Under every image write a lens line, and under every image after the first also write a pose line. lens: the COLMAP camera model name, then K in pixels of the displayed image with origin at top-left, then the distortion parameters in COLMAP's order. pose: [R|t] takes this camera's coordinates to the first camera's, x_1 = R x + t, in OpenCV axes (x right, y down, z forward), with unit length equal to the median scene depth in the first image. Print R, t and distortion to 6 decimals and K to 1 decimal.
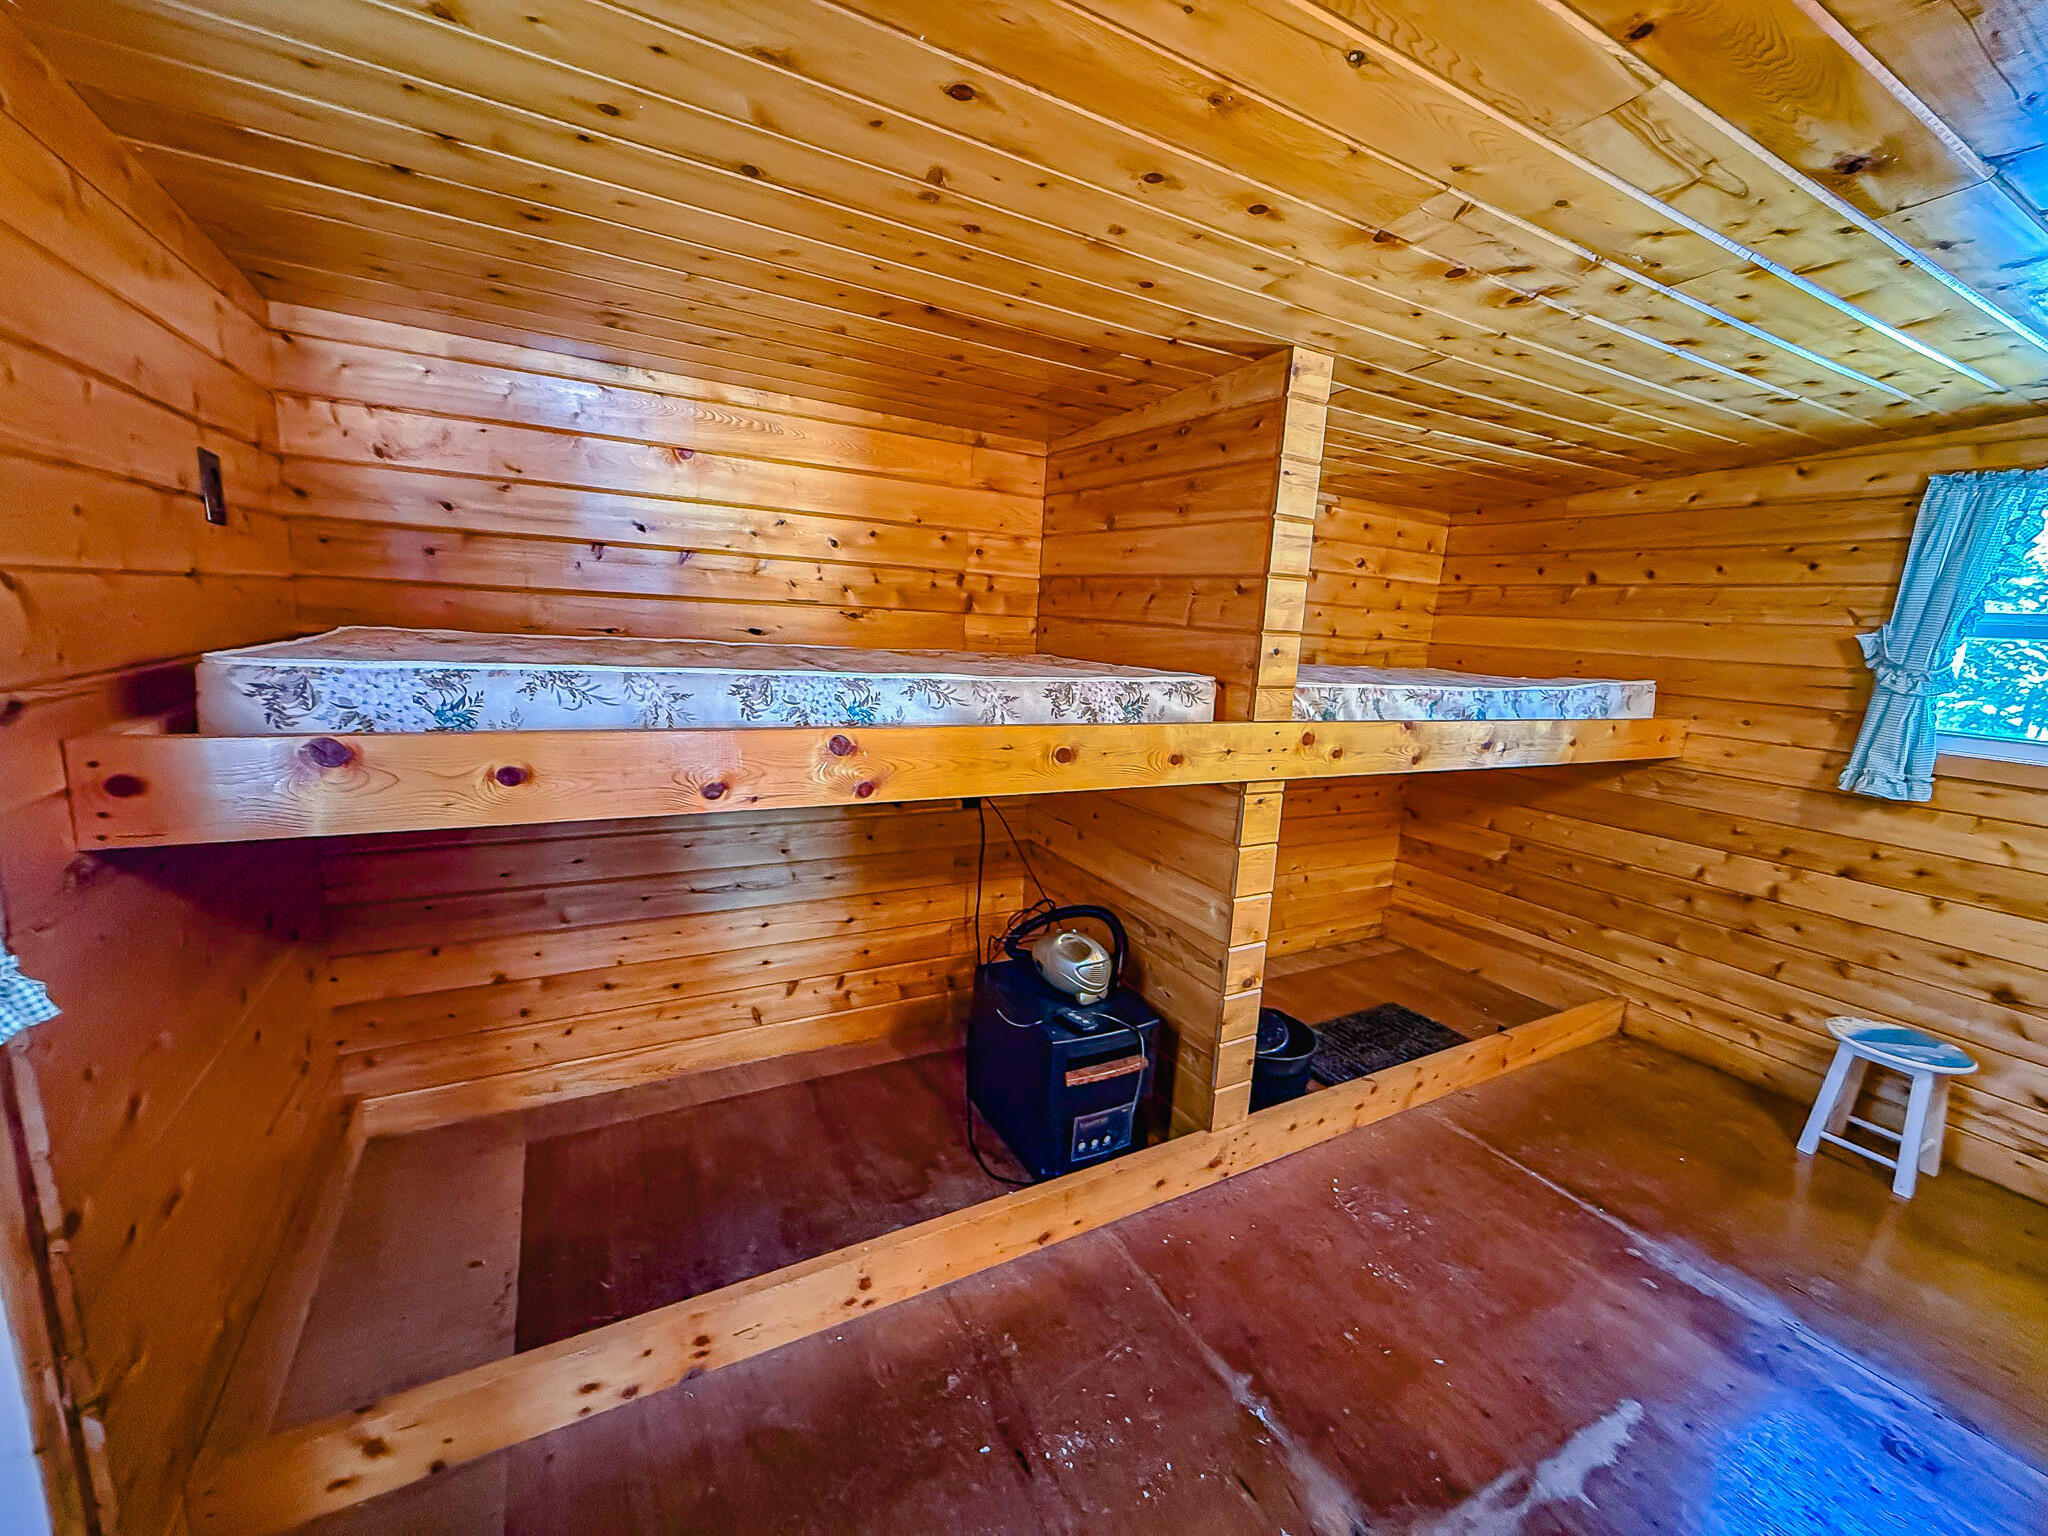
lens RADIAL K [[812.8, 0, 1015.5], [0, 812.8, 767.5], [0, 0, 1]] dist [-0.000057, -0.000084]
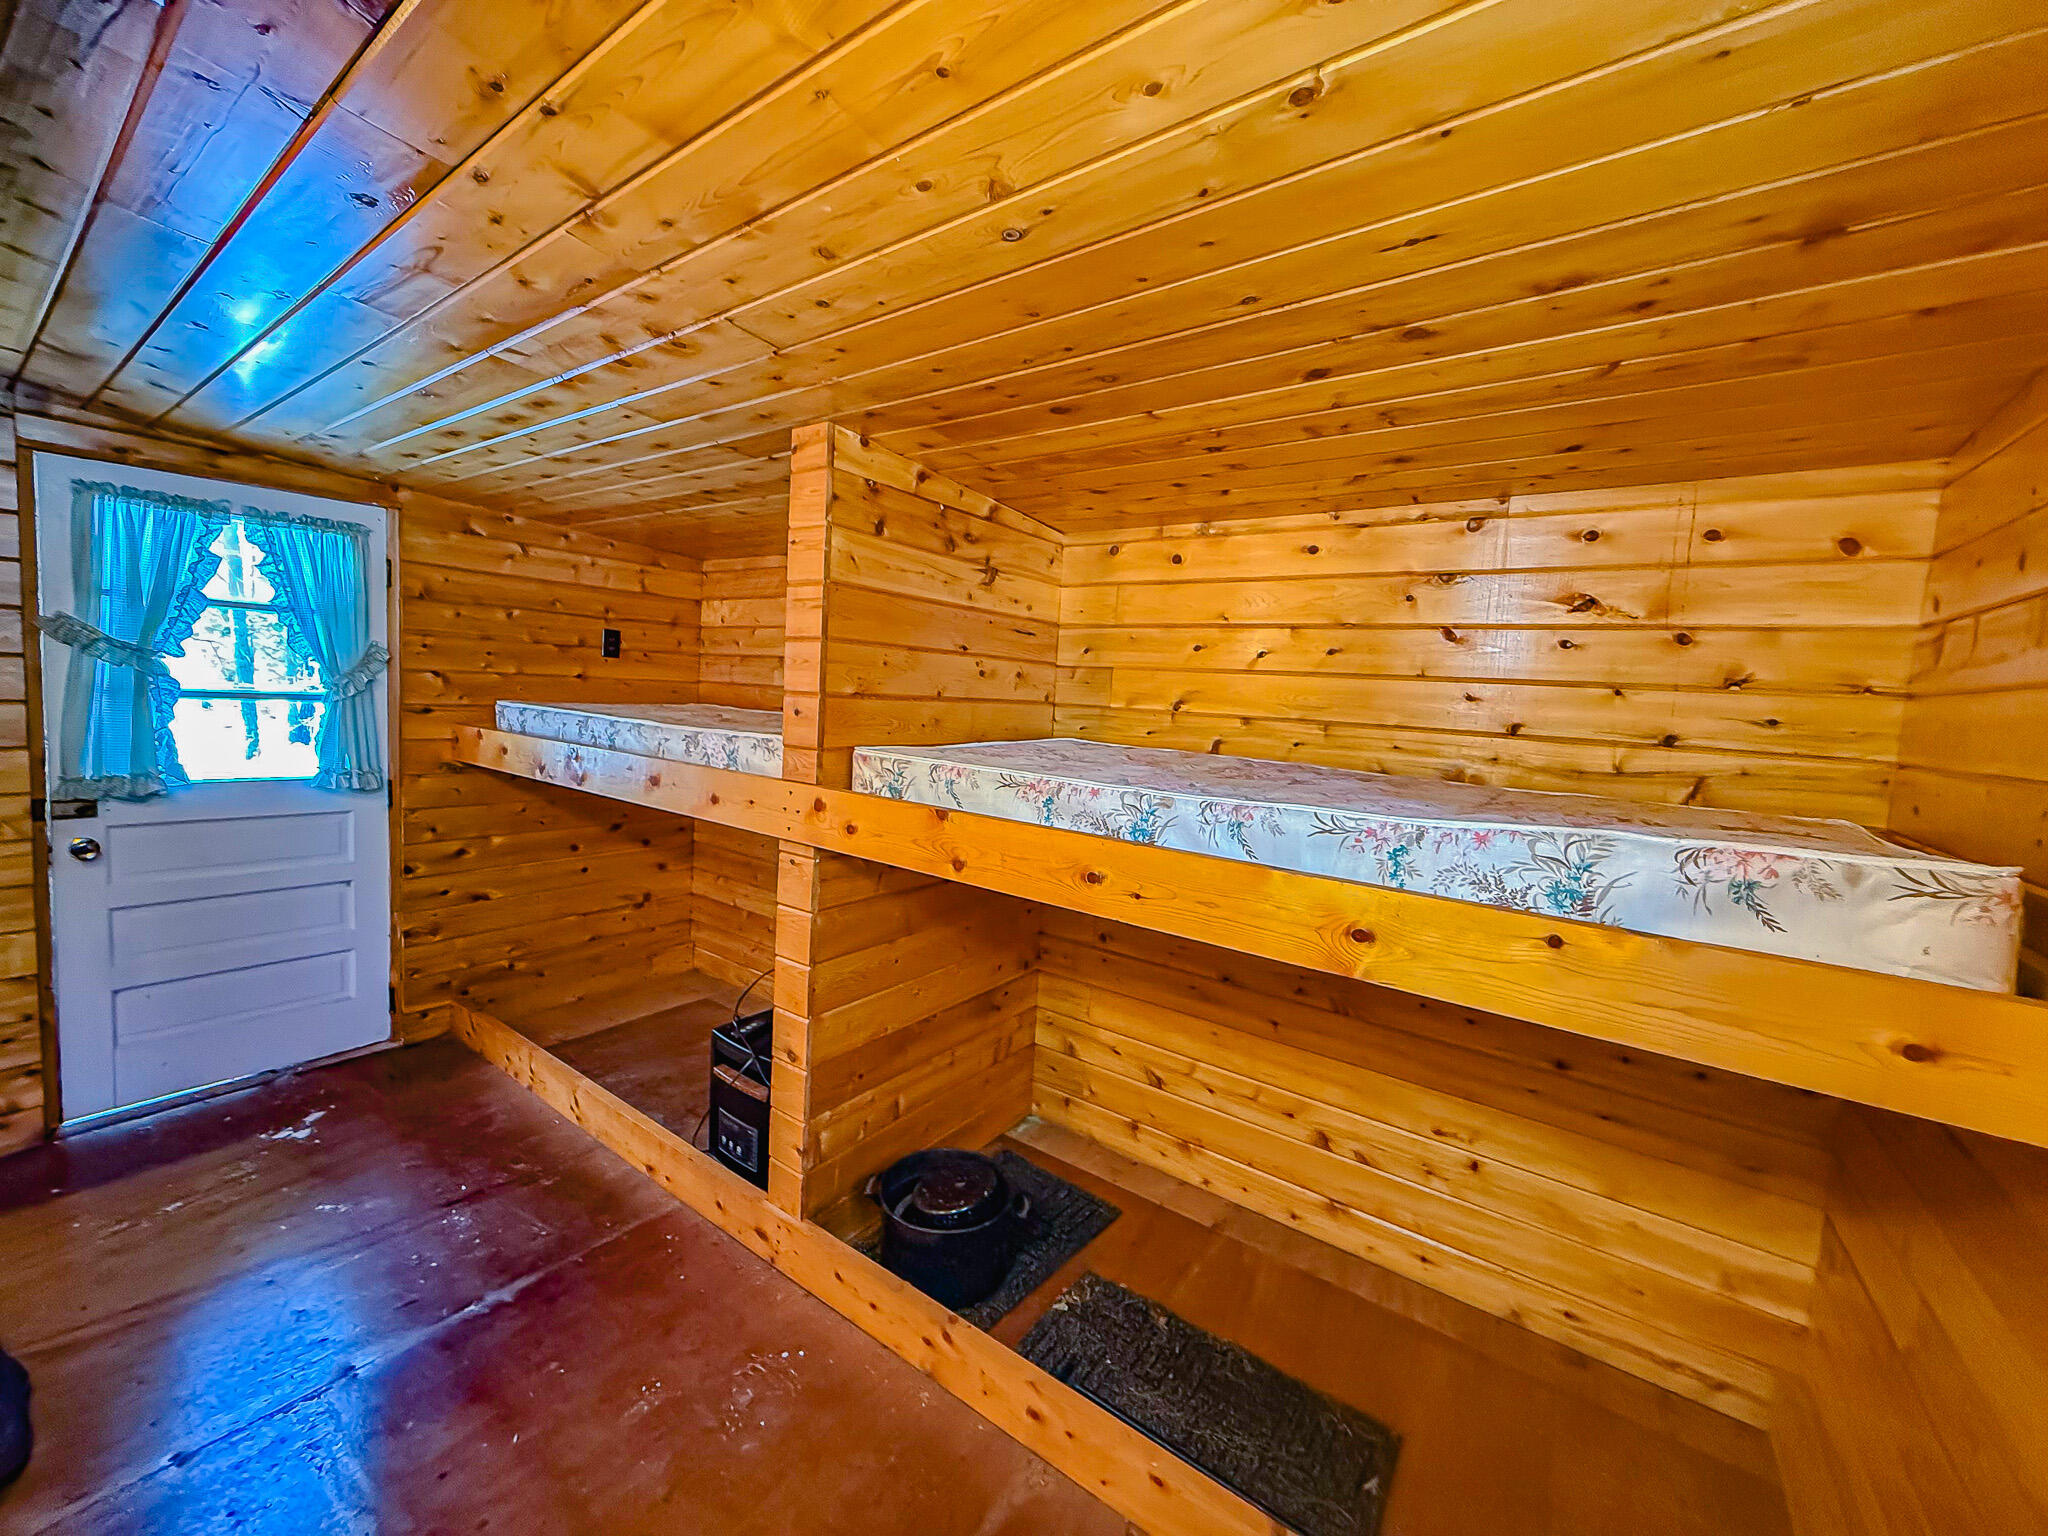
lens RADIAL K [[812.8, 0, 1015.5], [0, 812.8, 767.5], [0, 0, 1]] dist [-0.000057, -0.000084]
pose [[0.431366, 0.051259, -0.900719, 1.250828], [-0.196940, 0.979657, -0.038566, -0.083072], [0.880419, 0.194024, 0.432686, 0.755638]]
